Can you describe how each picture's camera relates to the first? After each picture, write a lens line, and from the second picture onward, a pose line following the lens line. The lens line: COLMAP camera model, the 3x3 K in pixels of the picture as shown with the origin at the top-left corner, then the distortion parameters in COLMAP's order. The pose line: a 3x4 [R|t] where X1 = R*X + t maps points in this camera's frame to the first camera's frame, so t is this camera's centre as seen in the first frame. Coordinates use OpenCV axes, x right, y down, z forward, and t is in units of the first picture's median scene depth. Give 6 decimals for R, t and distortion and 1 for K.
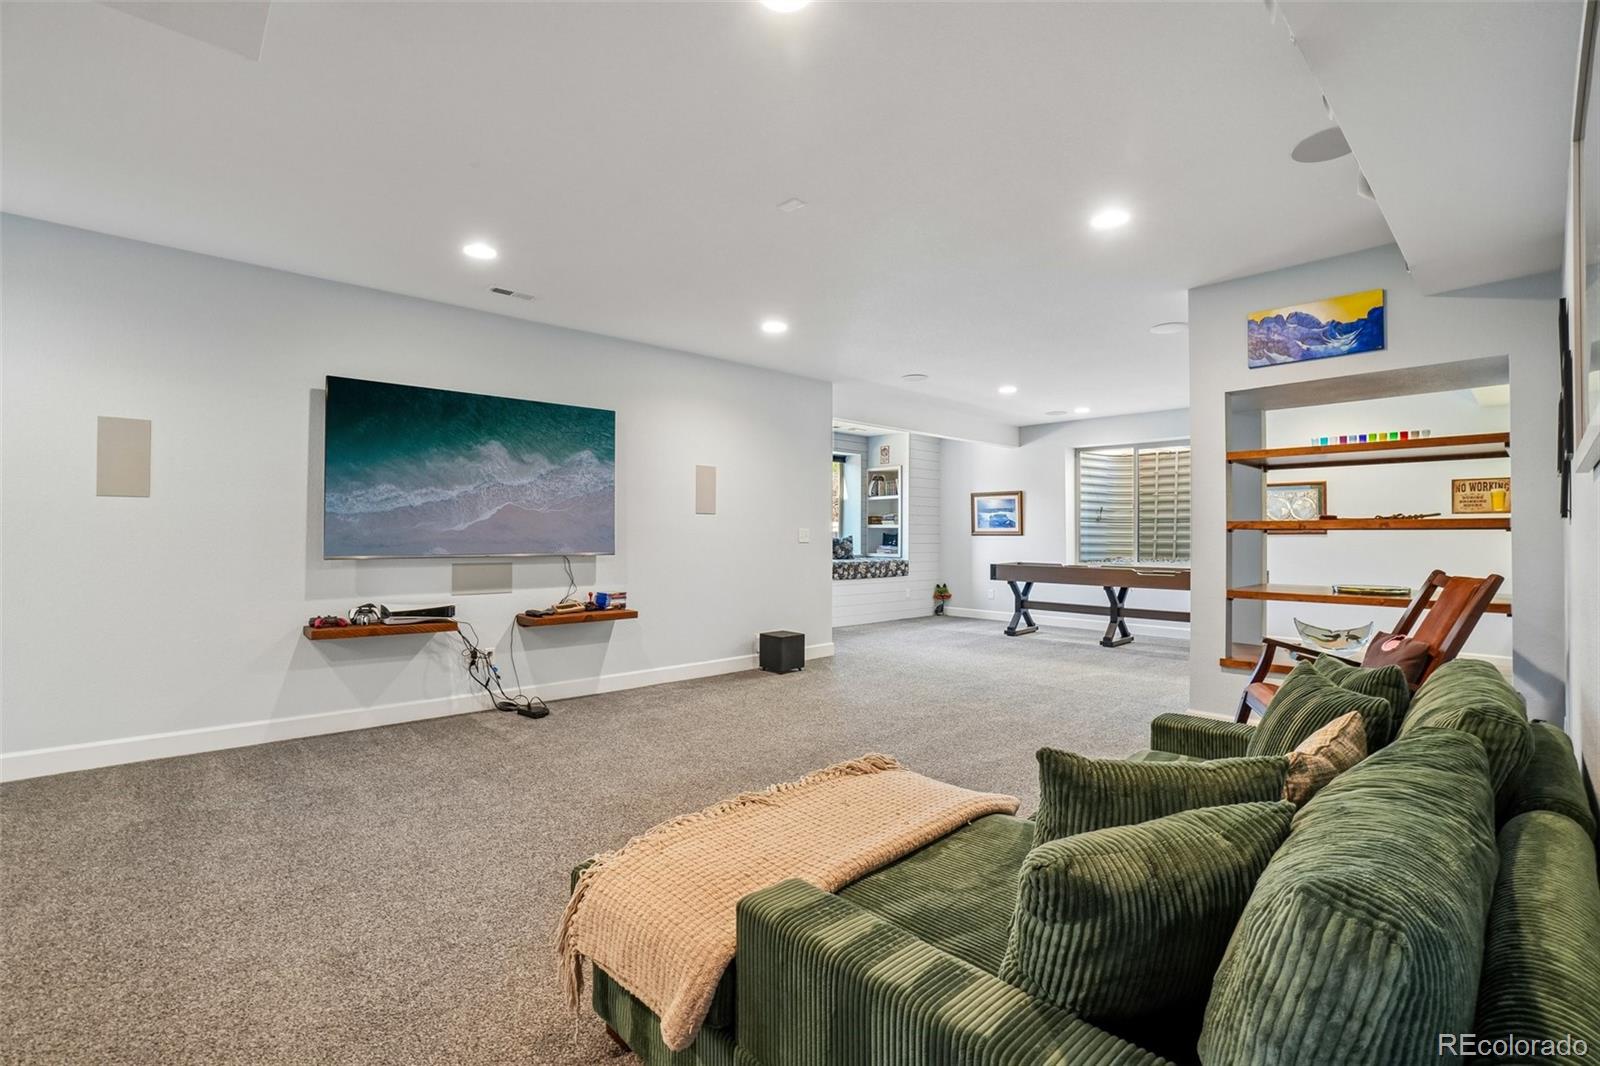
lens RADIAL K [[726.2, 0, 794.0], [0, 726.2, 535.8], [0, 0, 1]] dist [-0.024810, 0.000308]
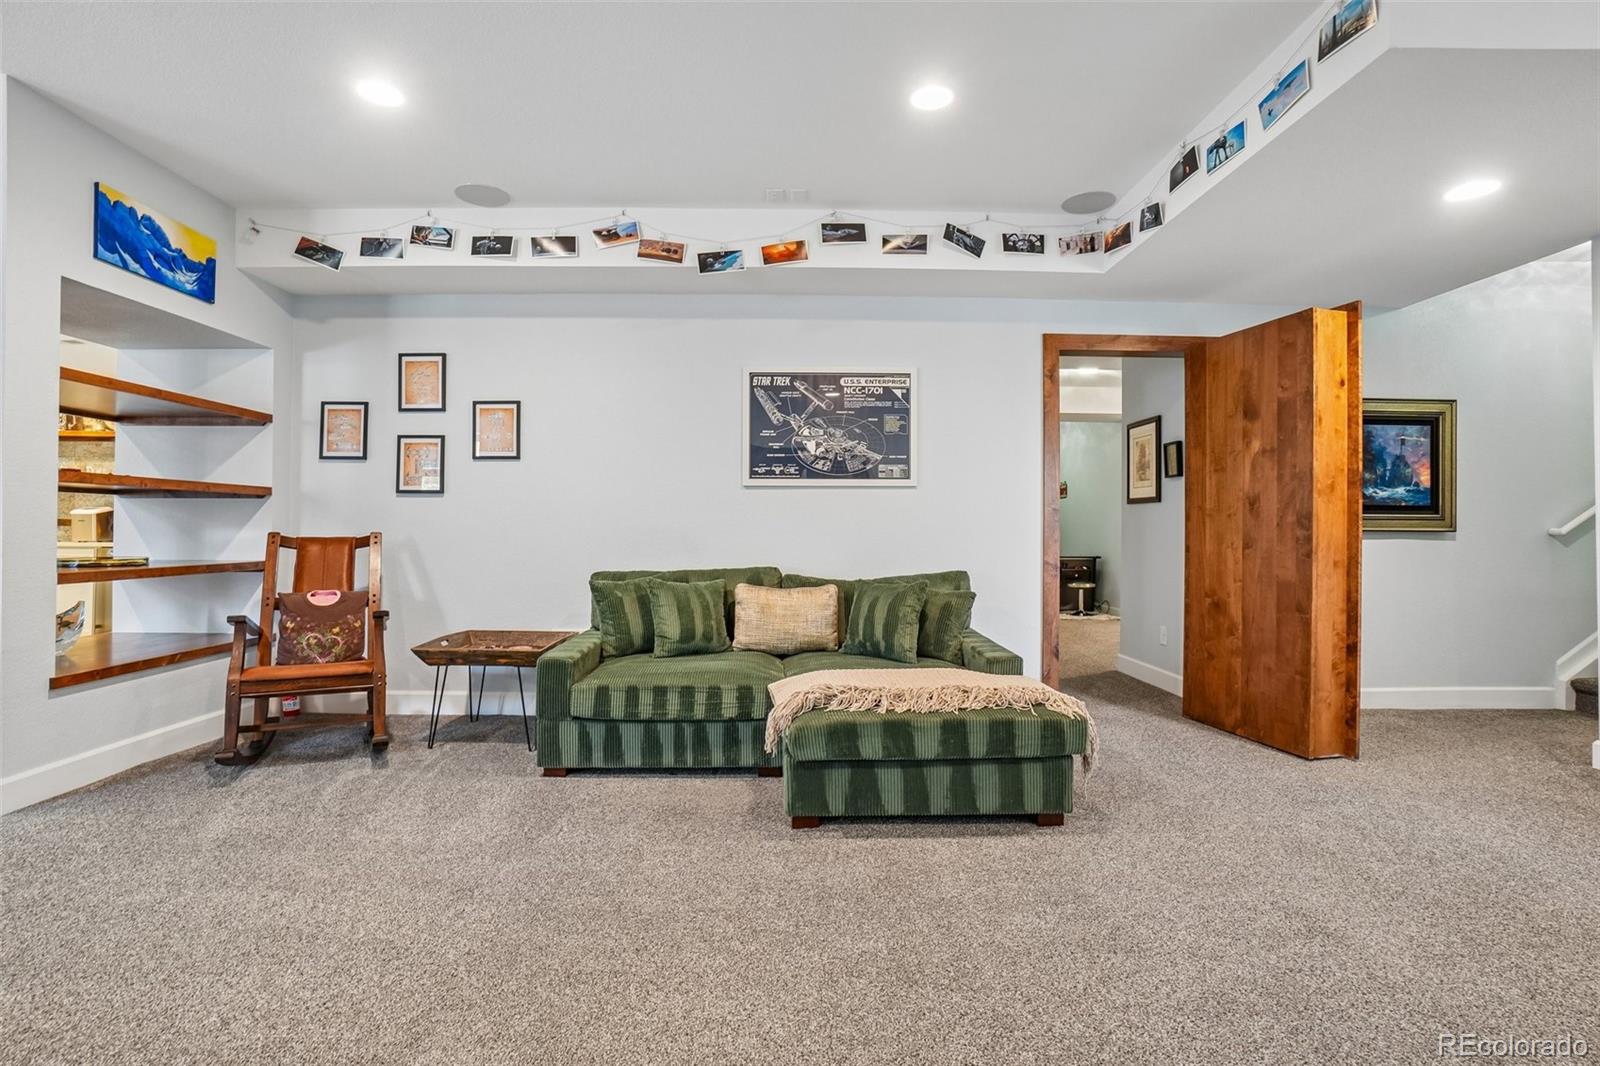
lens RADIAL K [[755.2, 0, 808.3], [0, 755.2, 522.3], [0, 0, 1]] dist [-0.035951, 0.006784]
pose [[-0.752731, -0.000046, 0.658329, -0.166800], [-0.008483, 0.999918, -0.009629, 0.013122], [-0.658274, -0.012832, -0.752669, 0.478340]]
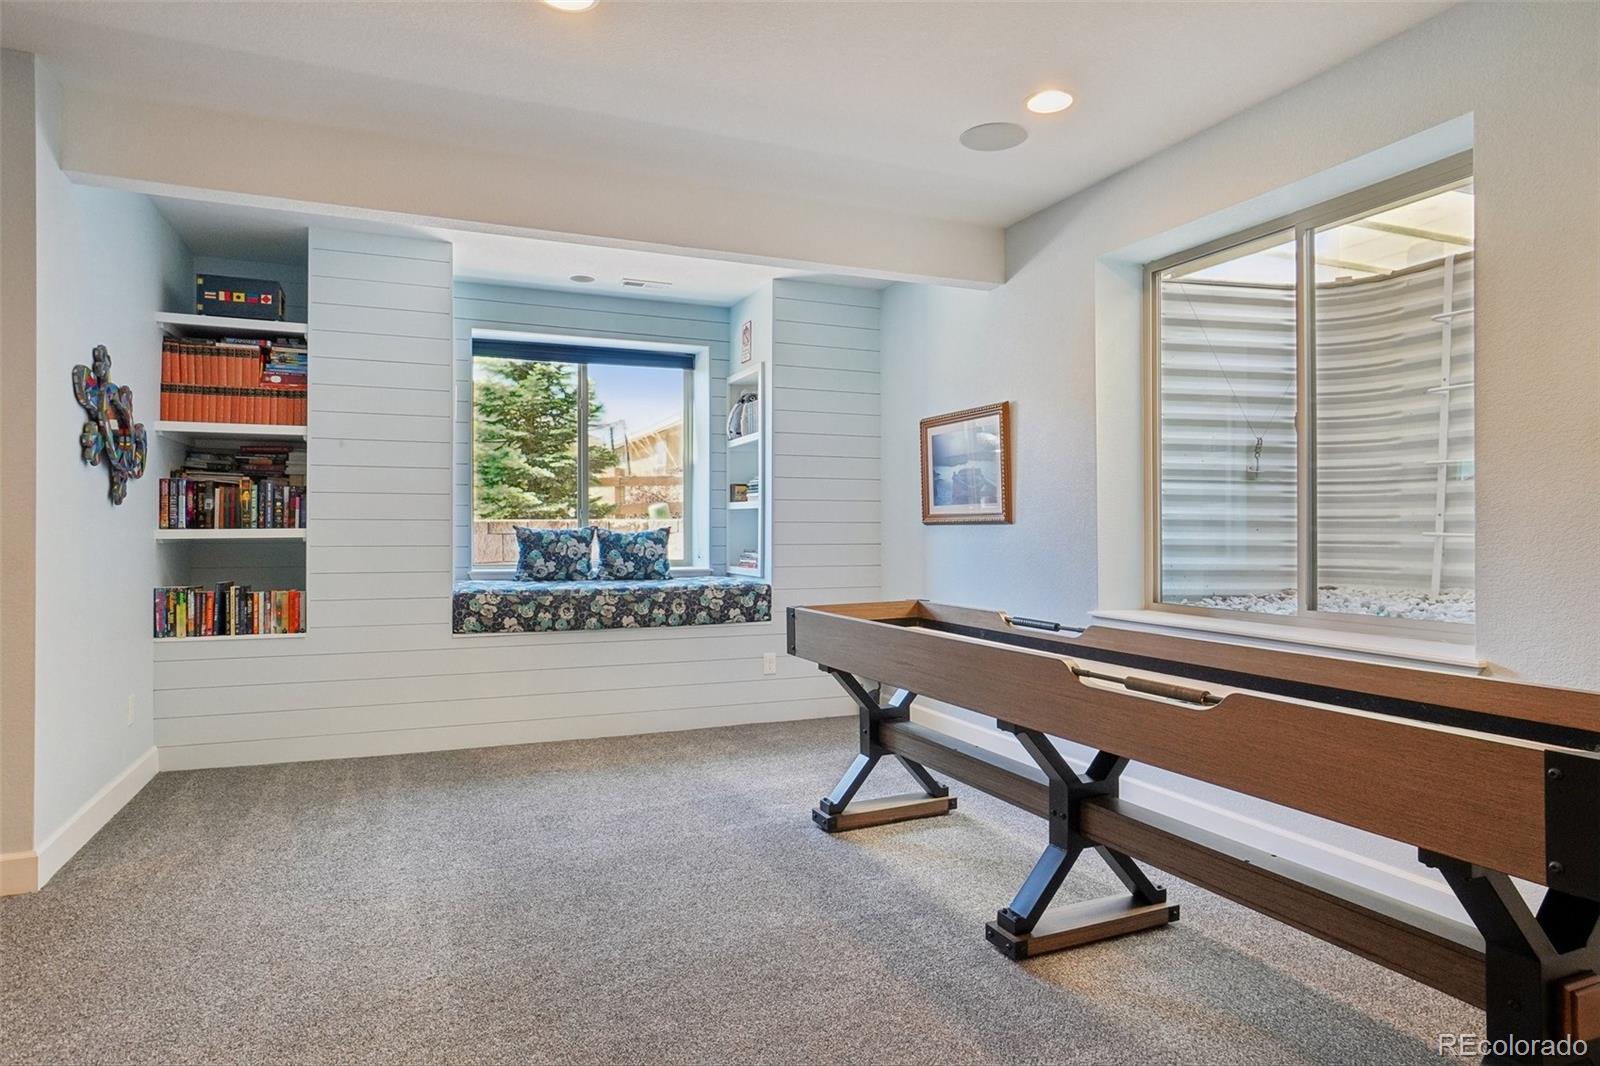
lens RADIAL K [[930.6, 0, 803.3], [0, 930.6, 532.4], [0, 0, 1]] dist [-0.000424, -0.000172]
pose [[0.941434, -0.001163, -0.337196, 0.384018], [0.001419, 0.999999, 0.000514, 0.003334], [0.337195, -0.000963, 0.941434, 0.537816]]
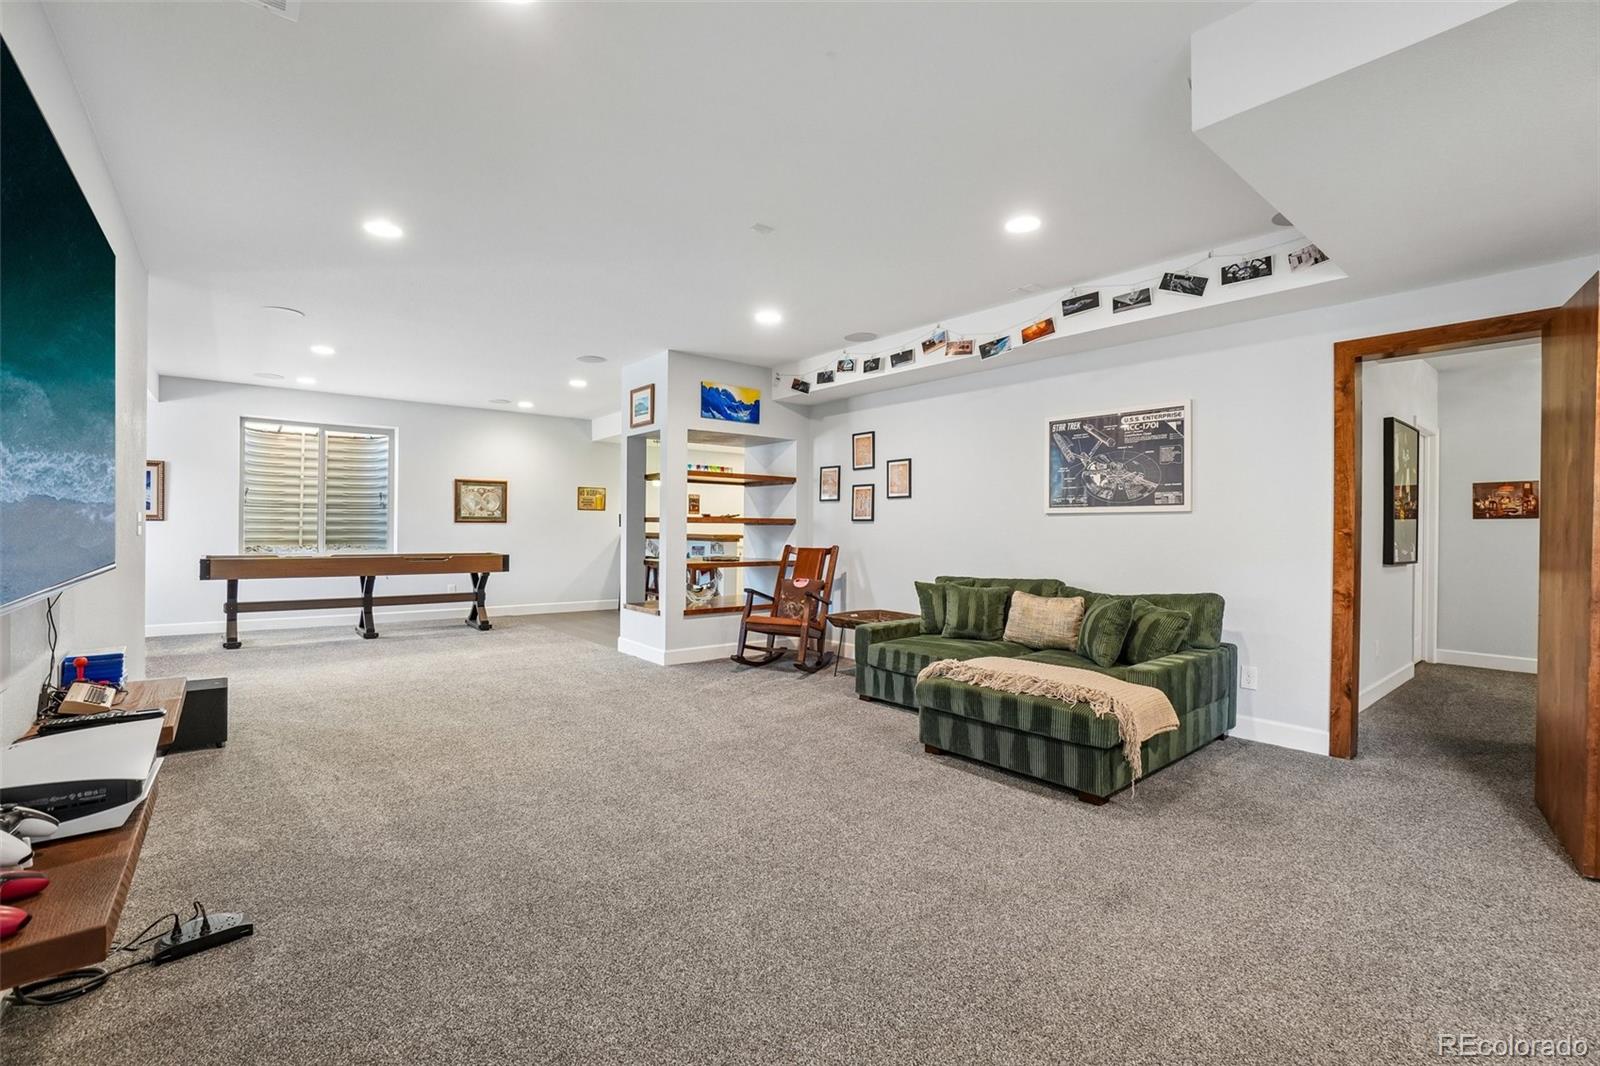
lens RADIAL K [[726.2, 0, 790.2], [0, 726.2, 527.0], [0, 0, 1]] dist [-0.024810, 0.000308]
pose [[0.062700, -0.001992, 0.998030, -0.395448], [-0.010600, 0.999940, 0.002662, -0.002497], [-0.997976, -0.010746, 0.062675, 0.316305]]
